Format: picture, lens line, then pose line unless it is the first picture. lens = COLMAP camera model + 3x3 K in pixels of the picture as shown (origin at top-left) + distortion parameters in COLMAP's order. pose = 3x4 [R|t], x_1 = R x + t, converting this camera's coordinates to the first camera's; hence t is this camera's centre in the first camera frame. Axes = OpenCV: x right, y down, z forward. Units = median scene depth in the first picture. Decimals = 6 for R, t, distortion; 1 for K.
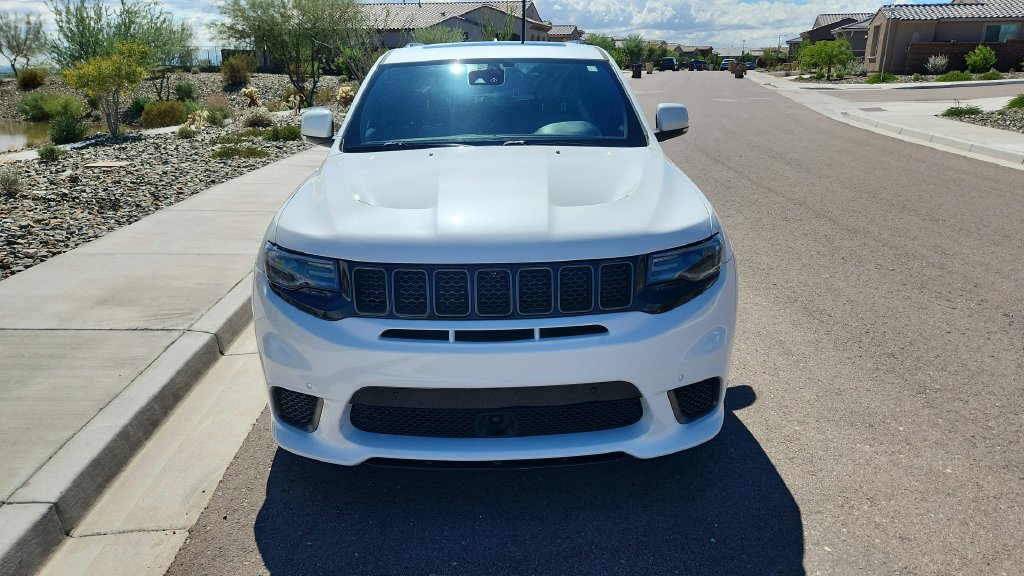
lens RADIAL K [[696.1, 0, 505.7], [0, 696.1, 280.9], [0, 0, 1]] dist [0.043985, -0.036403]
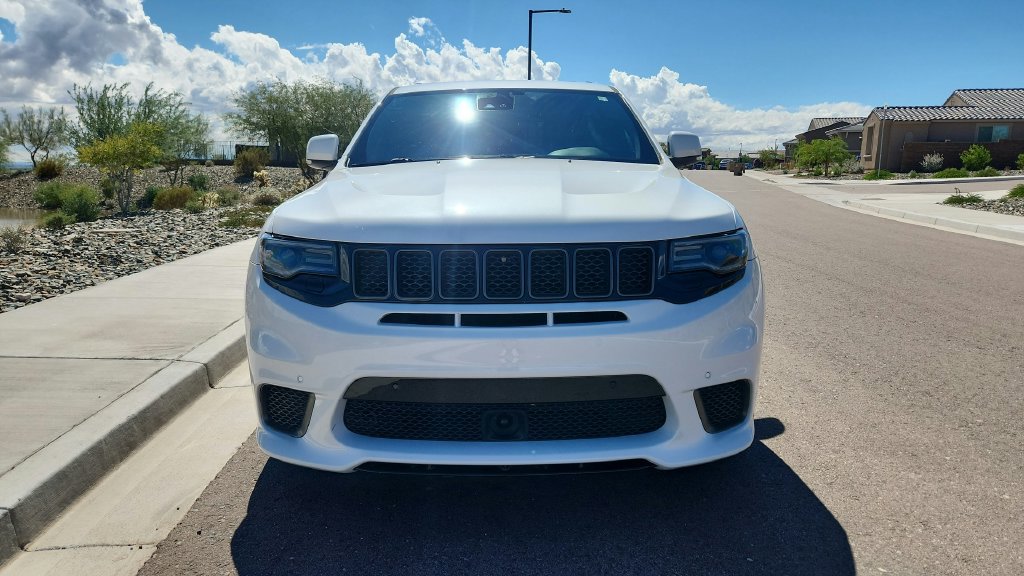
lens RADIAL K [[696.1, 0, 503.1], [0, 696.1, 288.7], [0, 0, 1]] dist [0.043985, -0.036403]
pose [[0.999916, 0.010524, -0.007544, -0.008127], [-0.011413, 0.991519, -0.129458, 0.115539], [0.006118, 0.129533, 0.991556, 0.062769]]
